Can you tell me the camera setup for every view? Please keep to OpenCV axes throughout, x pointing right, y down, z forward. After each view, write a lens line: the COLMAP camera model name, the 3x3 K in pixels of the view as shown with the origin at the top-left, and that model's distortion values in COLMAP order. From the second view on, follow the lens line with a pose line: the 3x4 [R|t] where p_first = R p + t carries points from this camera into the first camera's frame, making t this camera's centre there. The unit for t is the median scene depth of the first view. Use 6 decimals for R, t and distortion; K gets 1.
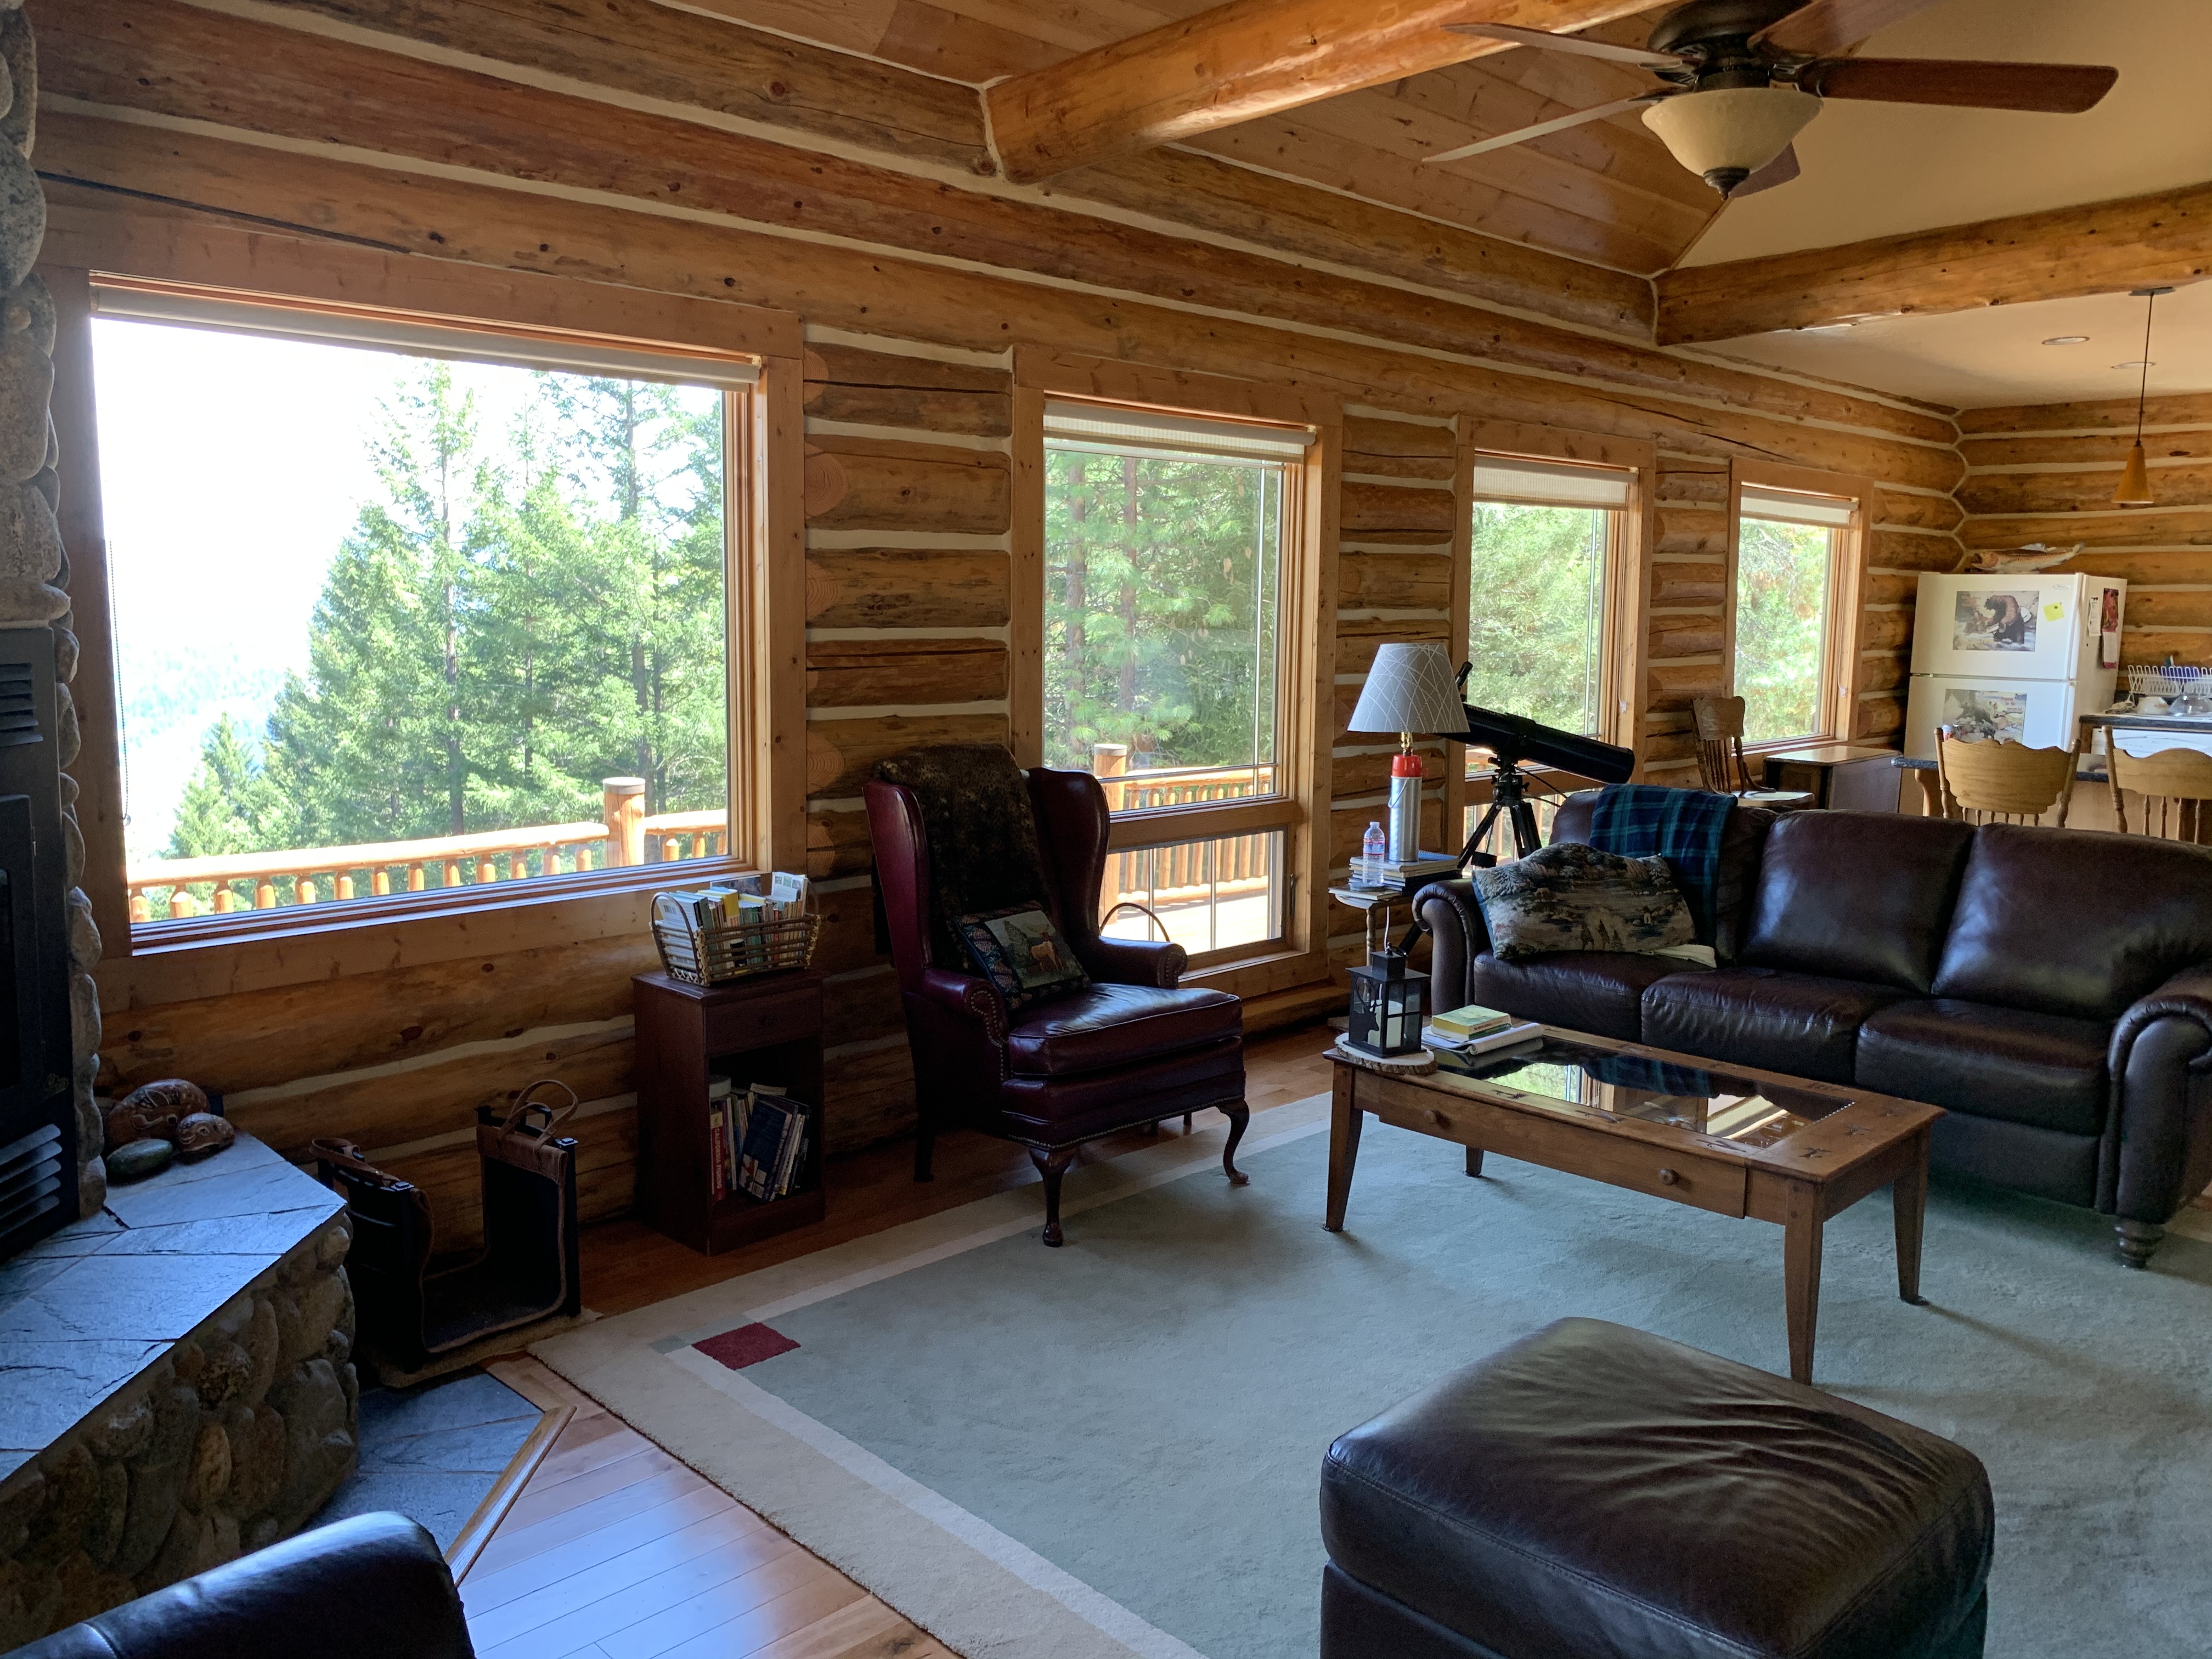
lens RADIAL K [[1712.4, 0, 1111.6], [0, 1712.4, 837.7], [0, 0, 1]] dist [0.003095, 0.005506]
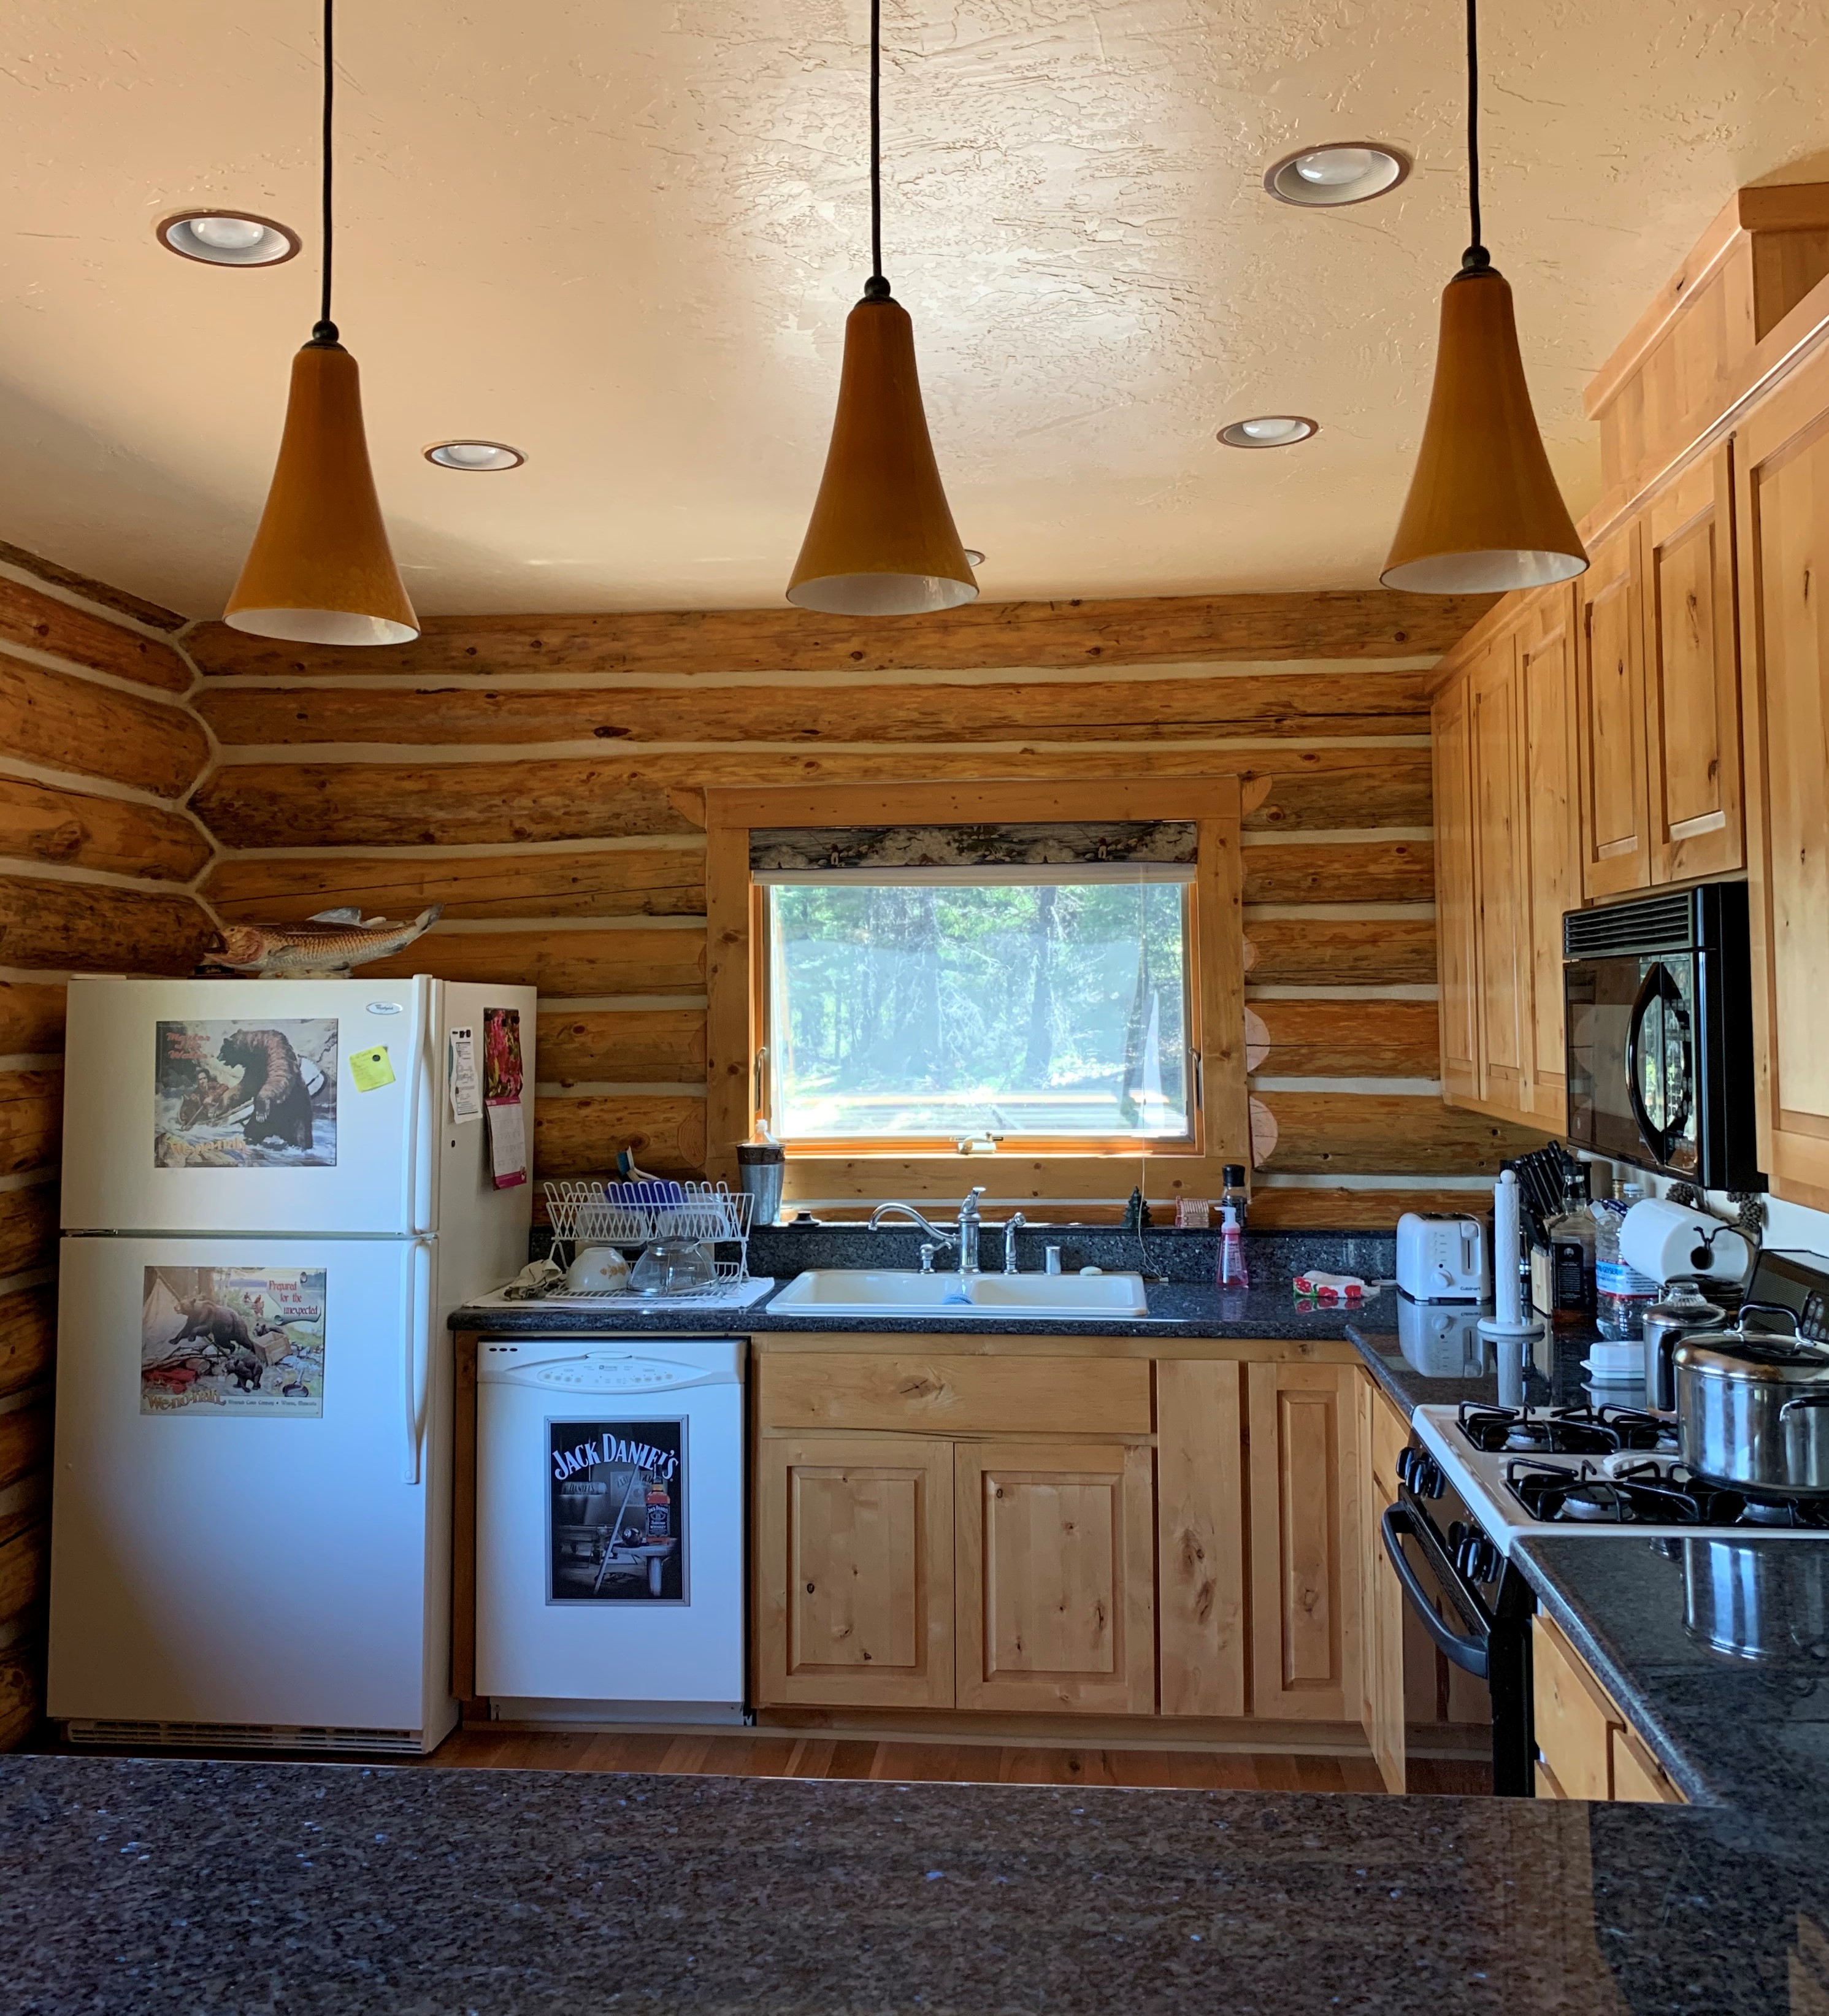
lens RADIAL K [[1860.5, 0, 918.3], [0, 1860.5, 869.1], [0, 0, 1]] dist [-0.006330, 0.000000]
pose [[0.774506, 0.027392, 0.631974, 0.353689], [0.102090, 0.980552, -0.167615, -0.087184], [-0.624275, 0.194337, 0.756647, 0.548343]]
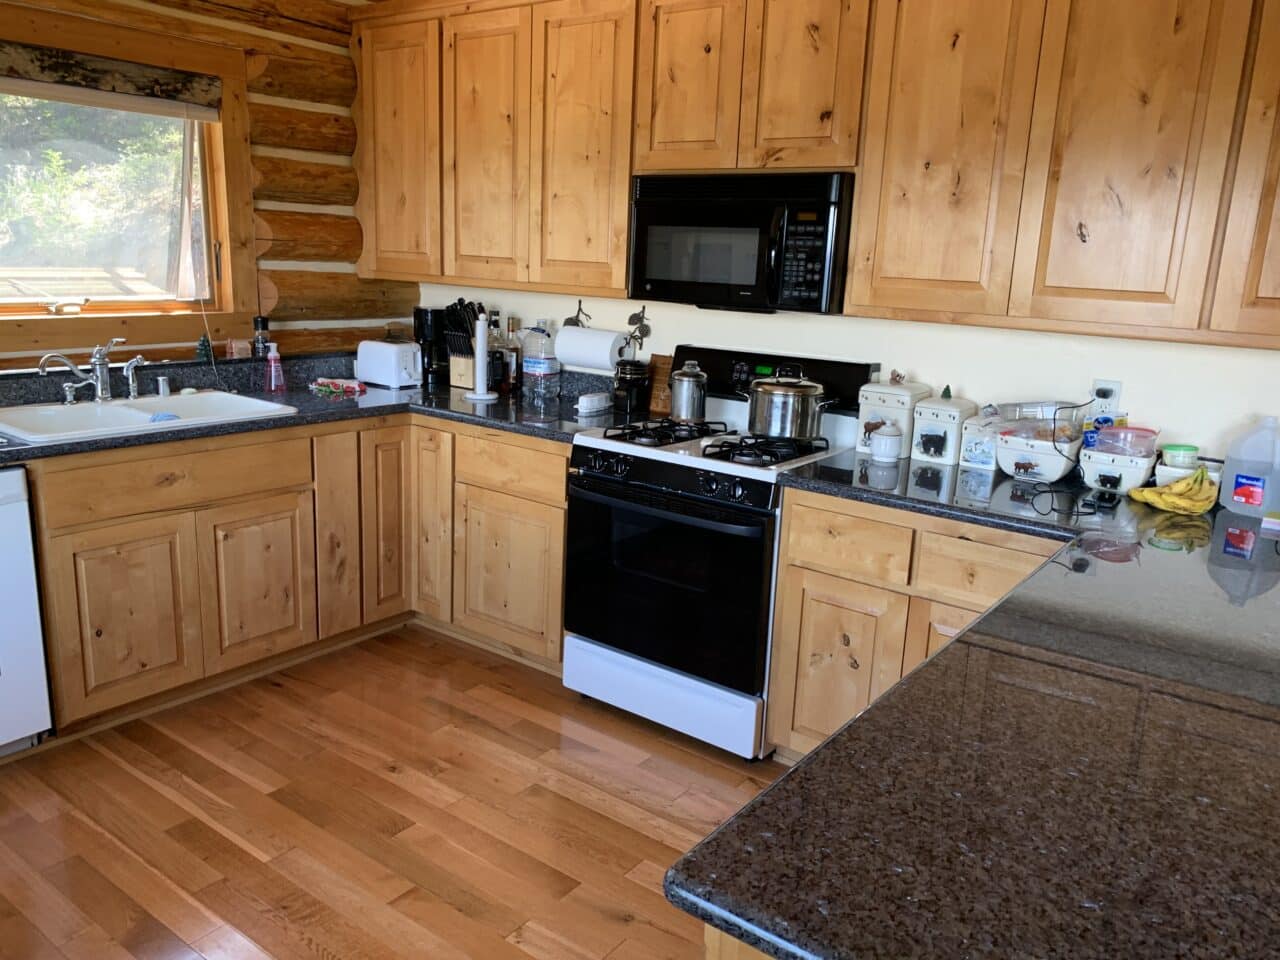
lens RADIAL K [[990.9, 0, 643.4], [0, 990.9, 481.0], [0, 0, 1]] dist [0.003095, 0.005506]
pose [[-0.147094, -0.241804, 0.959111, 0.296702], [0.091489, 0.962176, 0.256607, -0.109666], [-0.984882, 0.125494, -0.119407, 0.782180]]
